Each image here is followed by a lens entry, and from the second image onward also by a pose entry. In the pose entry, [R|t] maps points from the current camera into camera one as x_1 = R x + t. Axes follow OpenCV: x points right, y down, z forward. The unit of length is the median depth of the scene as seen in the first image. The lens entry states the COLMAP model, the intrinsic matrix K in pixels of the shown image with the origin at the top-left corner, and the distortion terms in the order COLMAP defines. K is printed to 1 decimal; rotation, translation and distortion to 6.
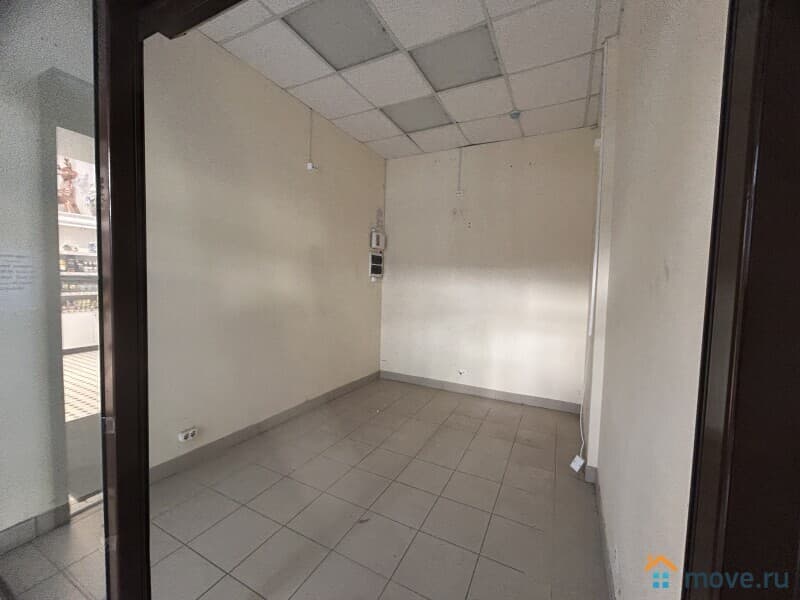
lens RADIAL K [[314.4, 0, 400.0], [0, 314.4, 300.0], [0, 0, 1]] dist [0.000372, 0.000023]
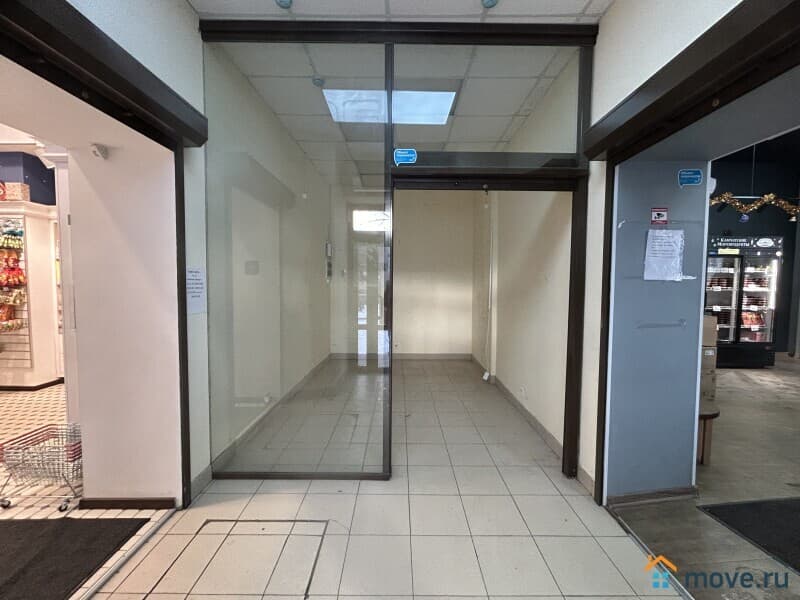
lens RADIAL K [[314.4, 0, 400.0], [0, 314.4, 300.0], [0, 0, 1]] dist [0.000372, 0.000023]
pose [[0.891862, -0.040990, 0.450446, -0.495878], [0.035864, 0.999158, 0.019913, -0.004459], [-0.450883, -0.001605, 0.892582, -0.318487]]
